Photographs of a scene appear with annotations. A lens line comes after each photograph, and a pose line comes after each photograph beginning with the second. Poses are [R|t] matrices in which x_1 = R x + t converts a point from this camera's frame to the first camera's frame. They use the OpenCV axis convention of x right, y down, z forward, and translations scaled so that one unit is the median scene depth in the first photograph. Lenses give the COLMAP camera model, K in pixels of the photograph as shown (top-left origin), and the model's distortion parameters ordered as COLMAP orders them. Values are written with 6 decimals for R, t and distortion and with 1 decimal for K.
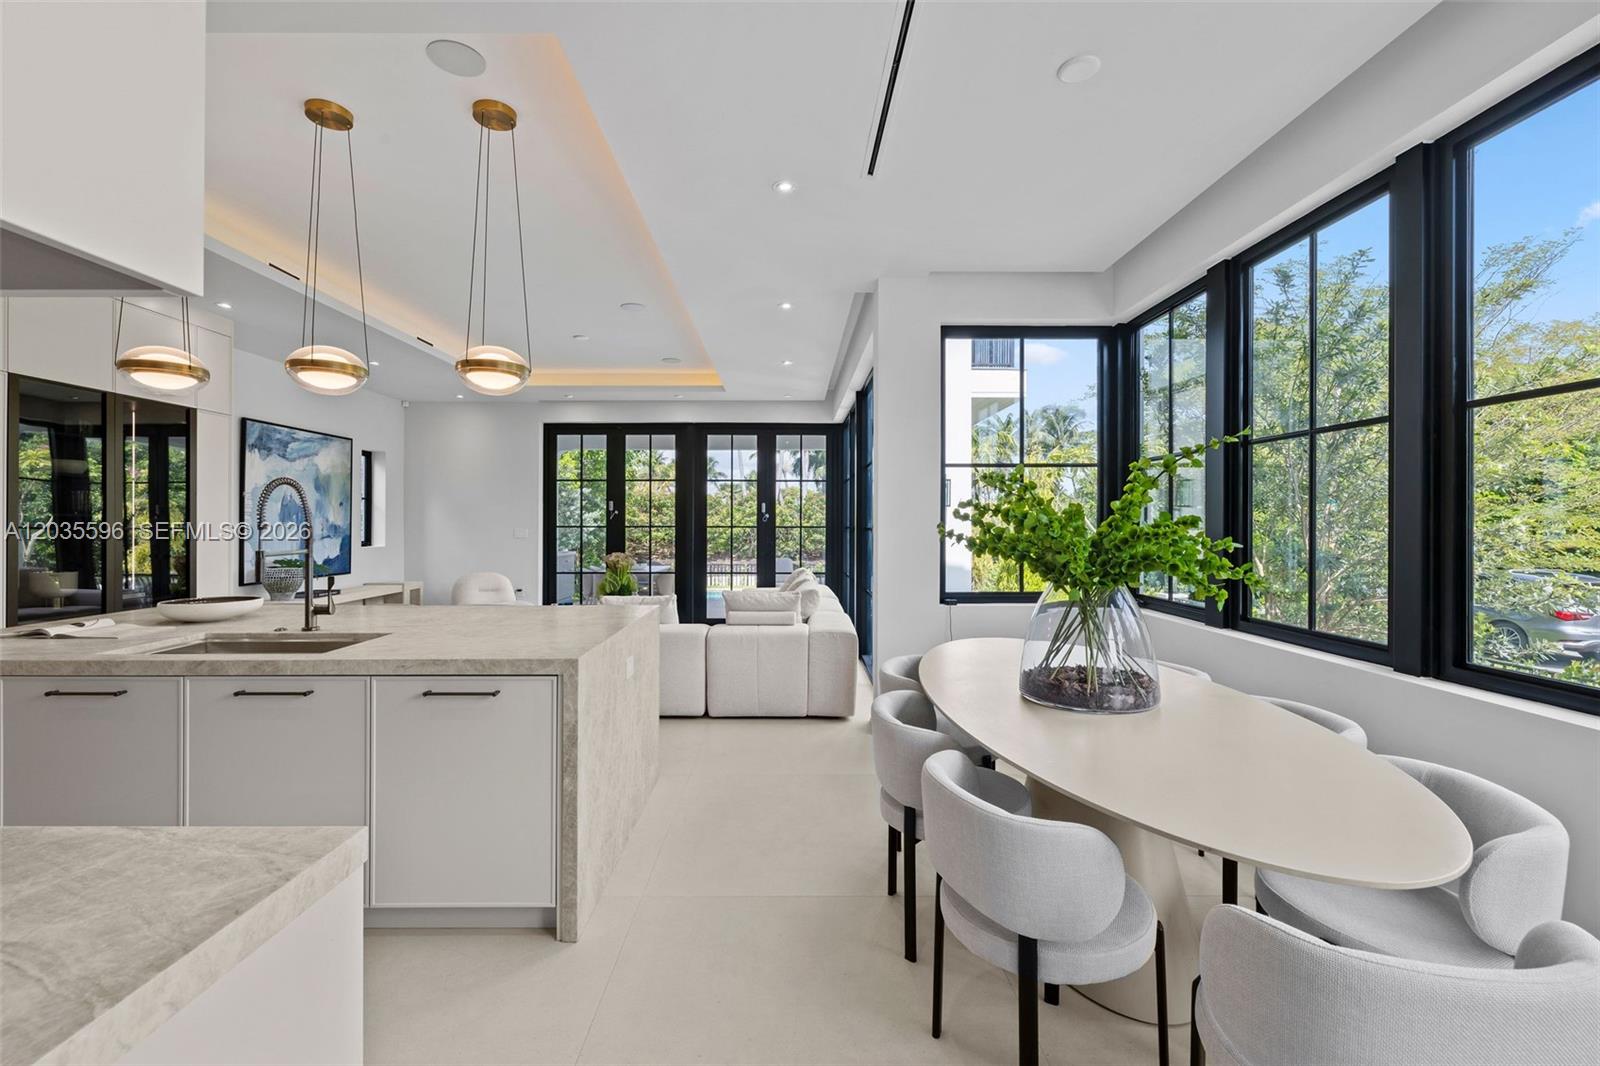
lens RADIAL K [[689.2, 0, 785.5], [0, 689.2, 523.0], [0, 0, 1]] dist [-0.003692, -0.001088]
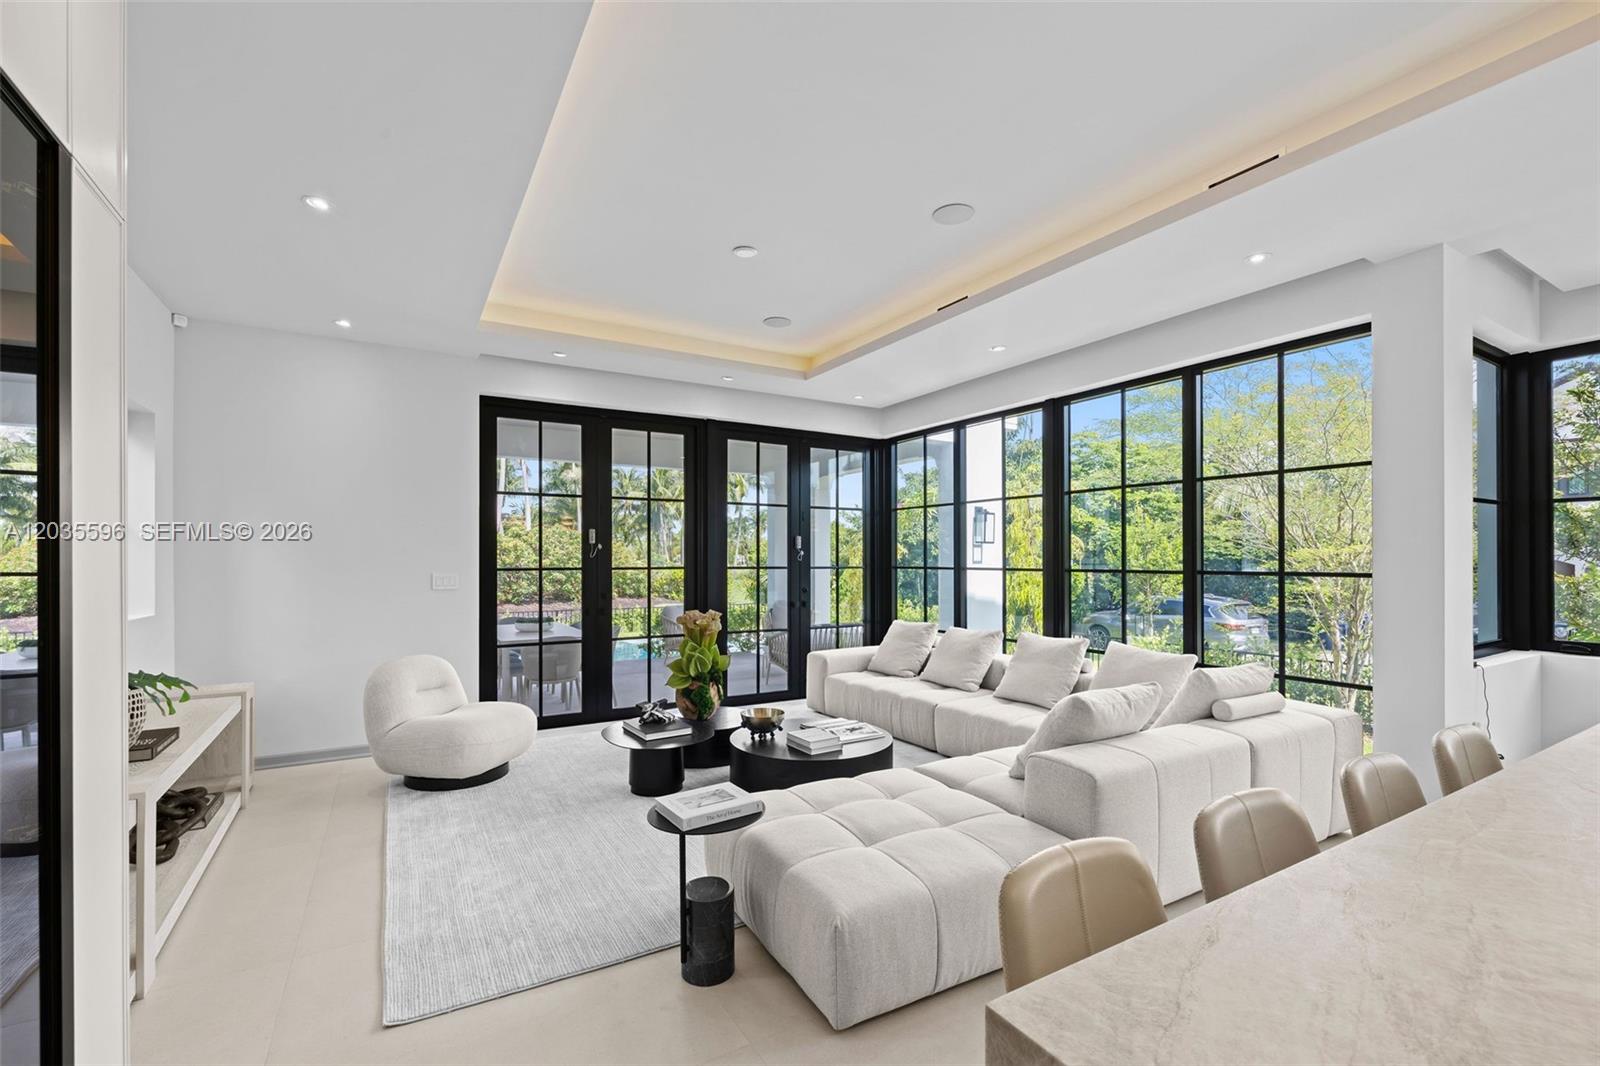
lens RADIAL K [[689.2, 0, 800.2], [0, 689.2, 554.8], [0, 0, 1]] dist [-0.003692, -0.001088]
pose [[0.864093, 0.003212, 0.503322, -0.586179], [-0.000094, 0.999981, -0.006220, -0.006264], [-0.503332, 0.005328, 0.864076, 0.496483]]
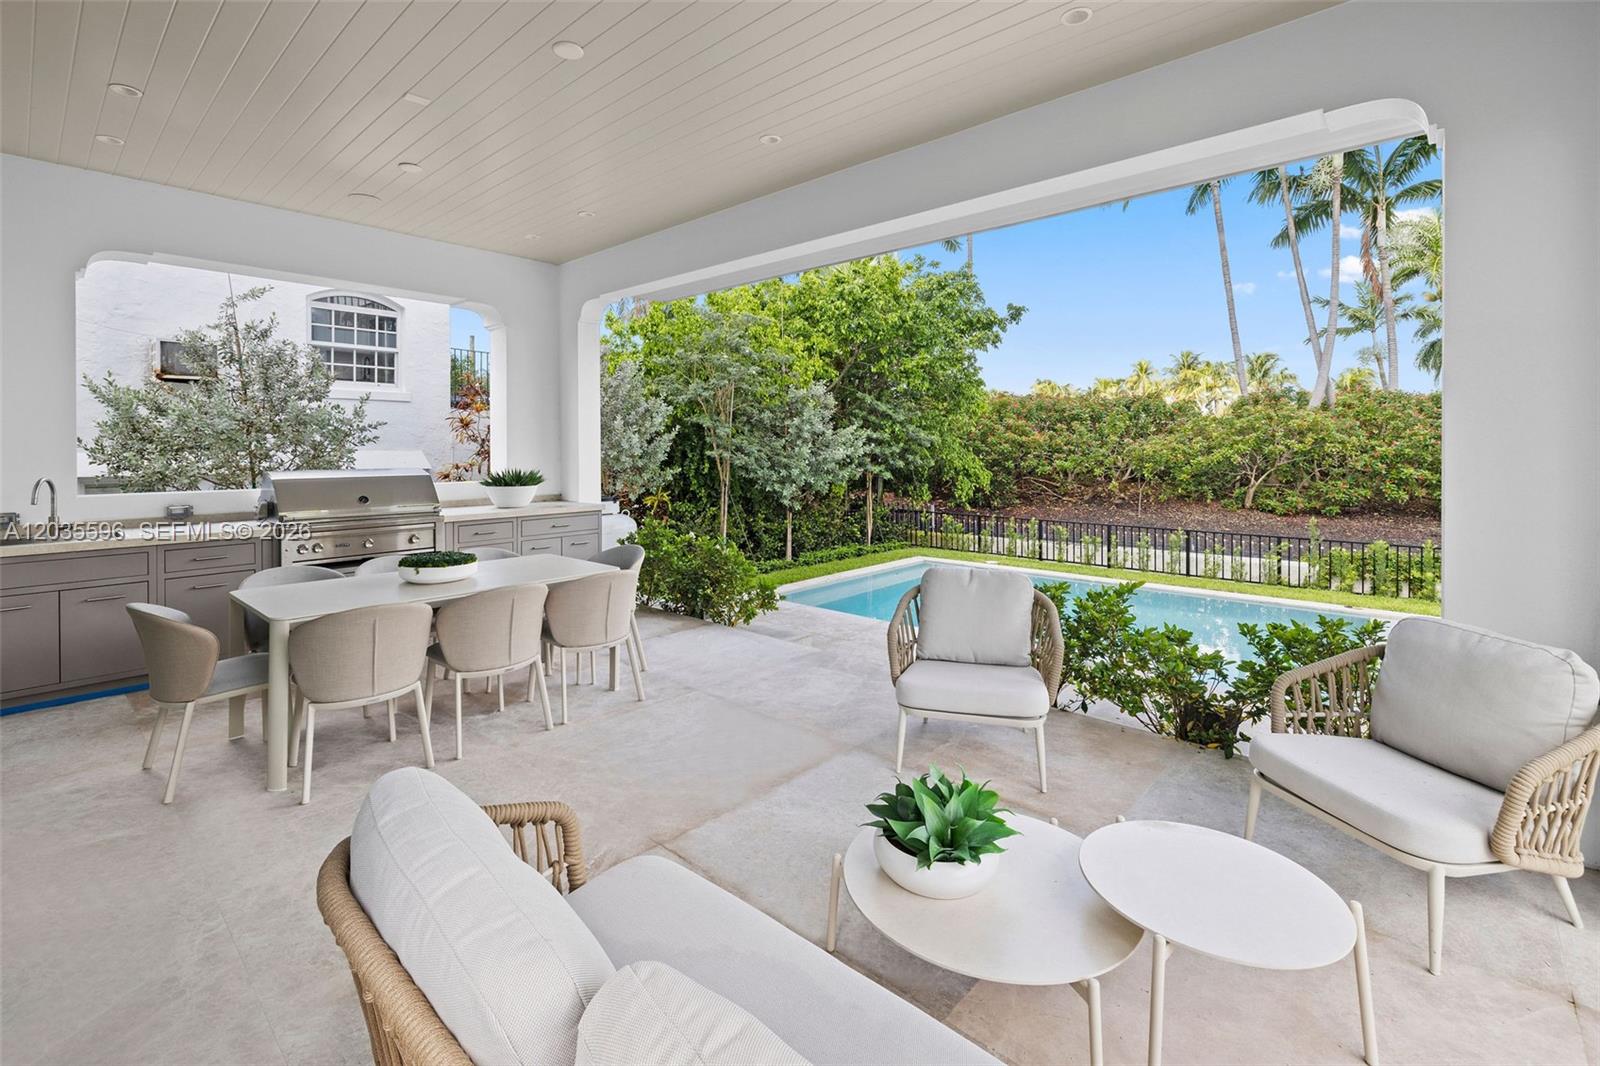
lens RADIAL K [[700.4, 0, 778.2], [0, 700.4, 453.4], [0, 0, 1]] dist [-0.005899, -0.000680]
pose [[0.723800, 0.003644, -0.690000, 0.276799], [0.002011, 0.999971, 0.007391, 0.004401], [0.690007, -0.006737, 0.723772, 1.498398]]
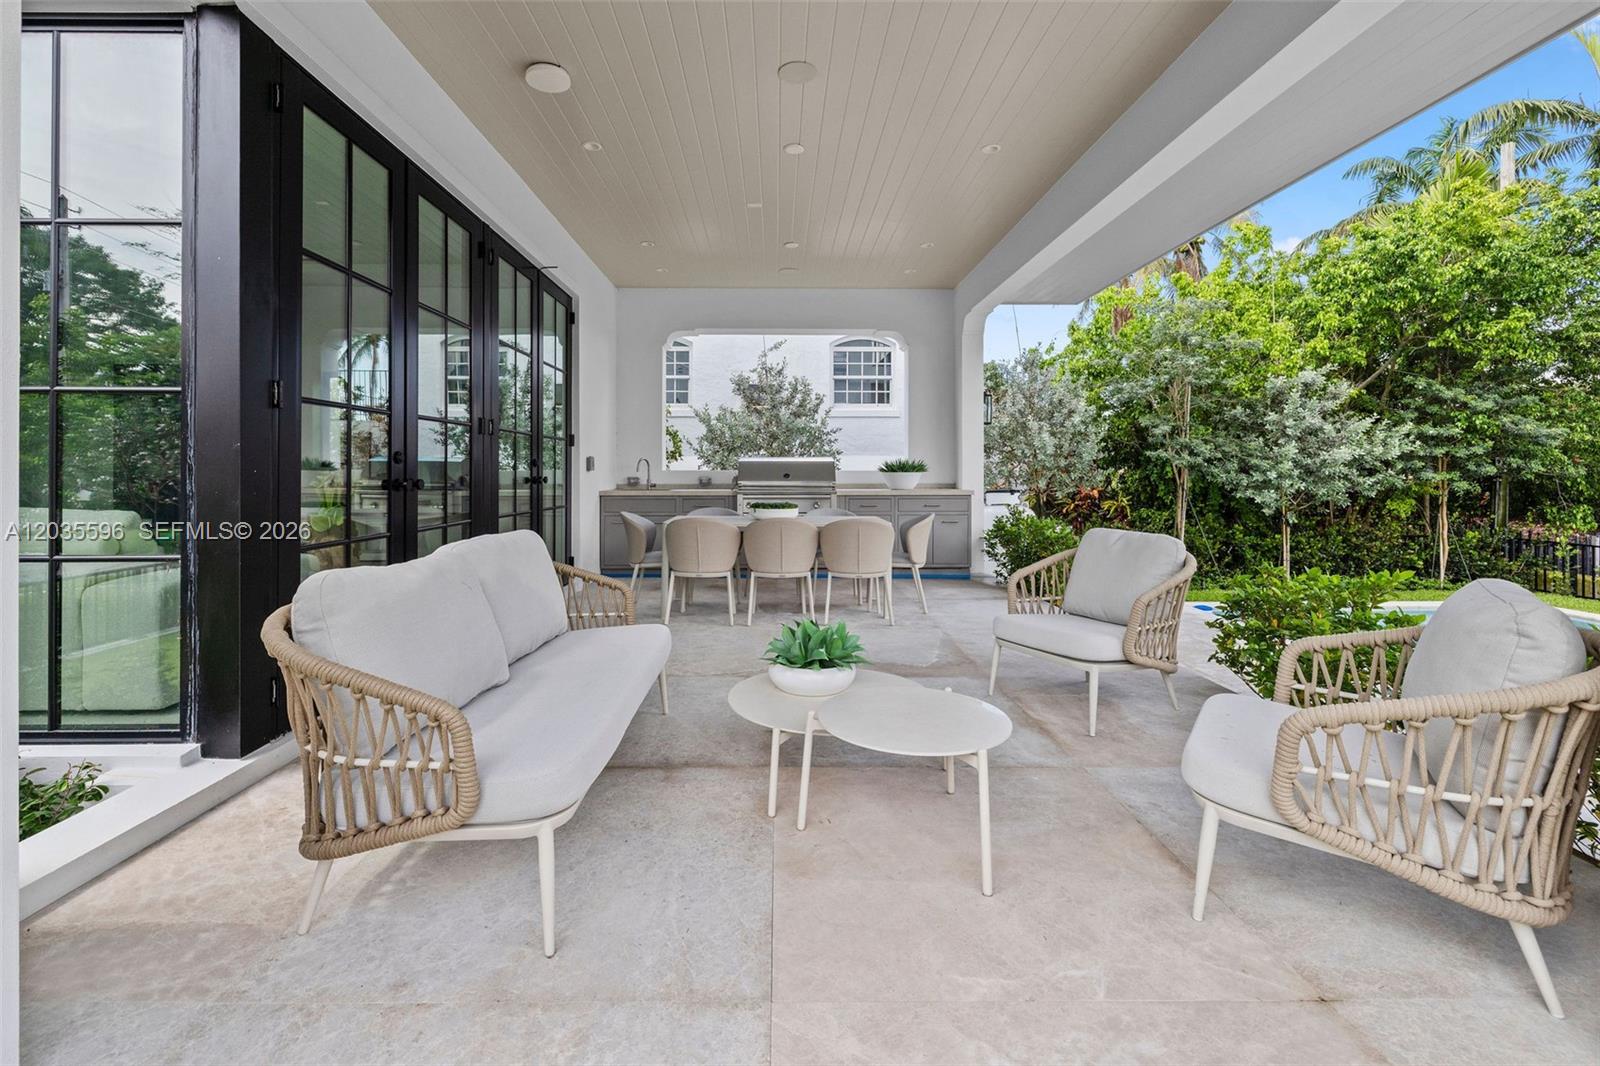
lens RADIAL K [[689.2, 0, 794.5], [0, 689.2, 468.5], [0, 0, 1]] dist [-0.003692, -0.001088]
pose [[0.010647, -0.006890, -0.999920, 0.545768], [-0.001057, 0.999976, -0.006901, 0.058875], [0.999943, 0.001130, 0.010640, 1.753832]]
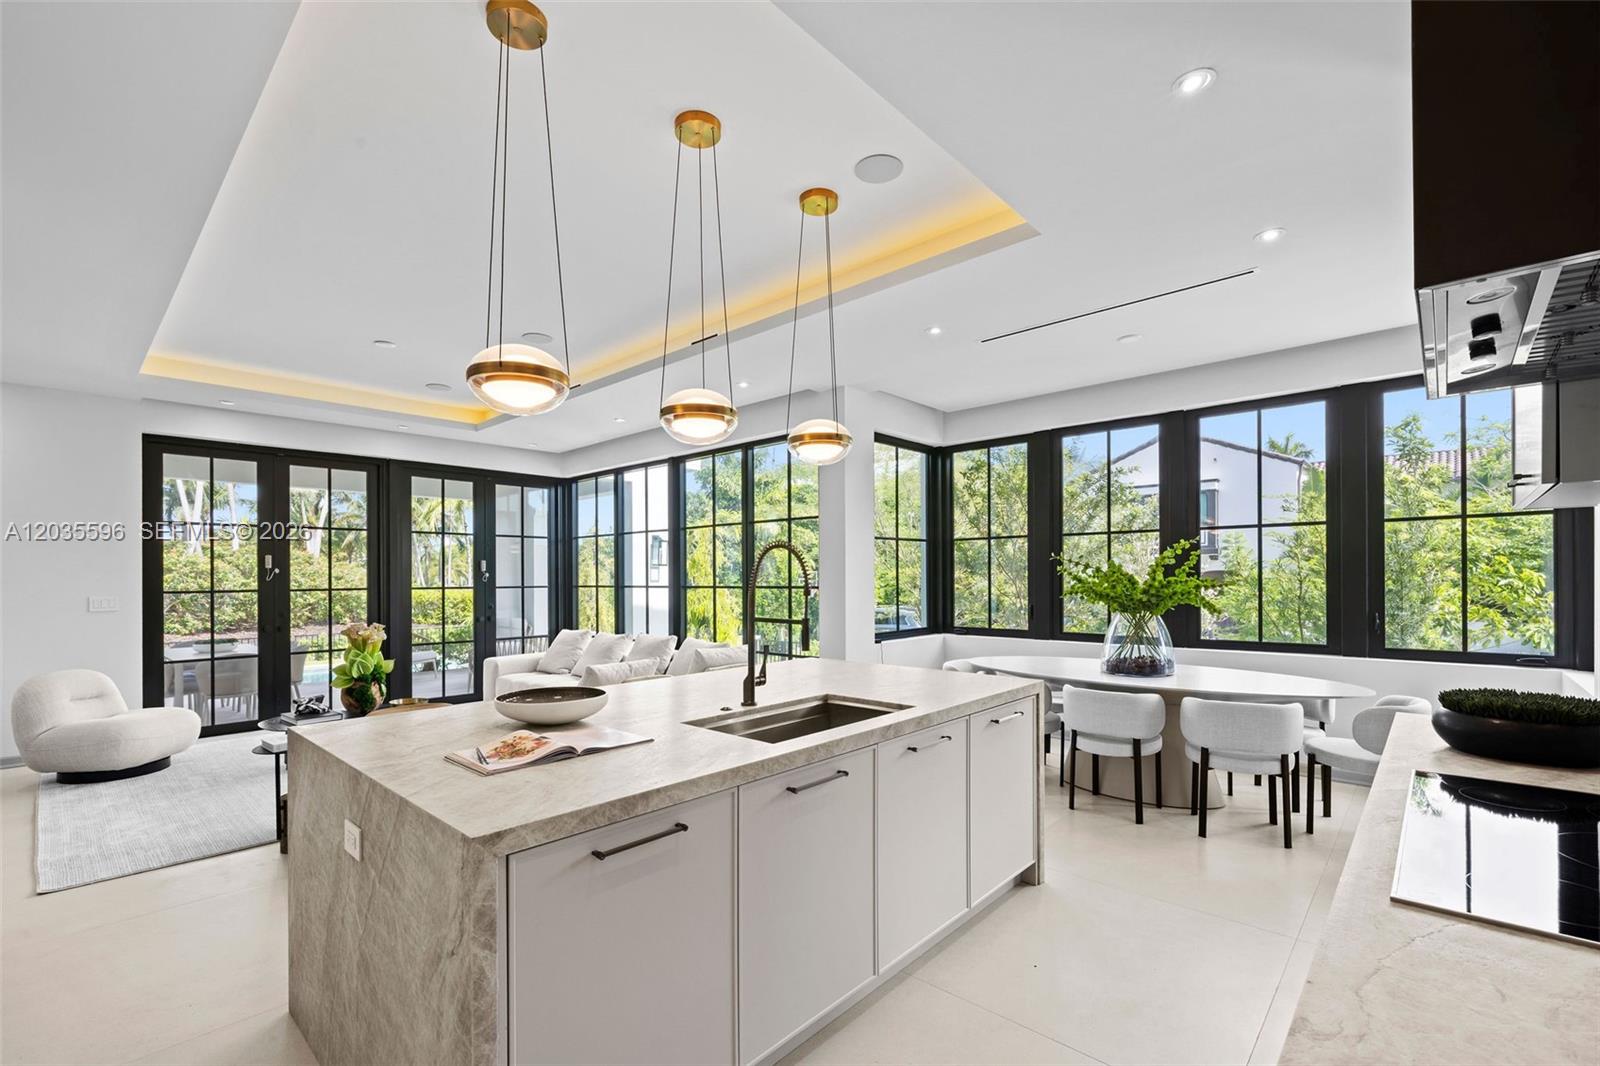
lens RADIAL K [[689.2, 0, 791.8], [0, 689.2, 573.3], [0, 0, 1]] dist [-0.003692, -0.001088]
pose [[0.681055, -0.000904, 0.732232, -0.582673], [0.007376, 0.999957, -0.005626, -0.007411], [-0.732196, 0.009233, 0.681032, 0.159921]]
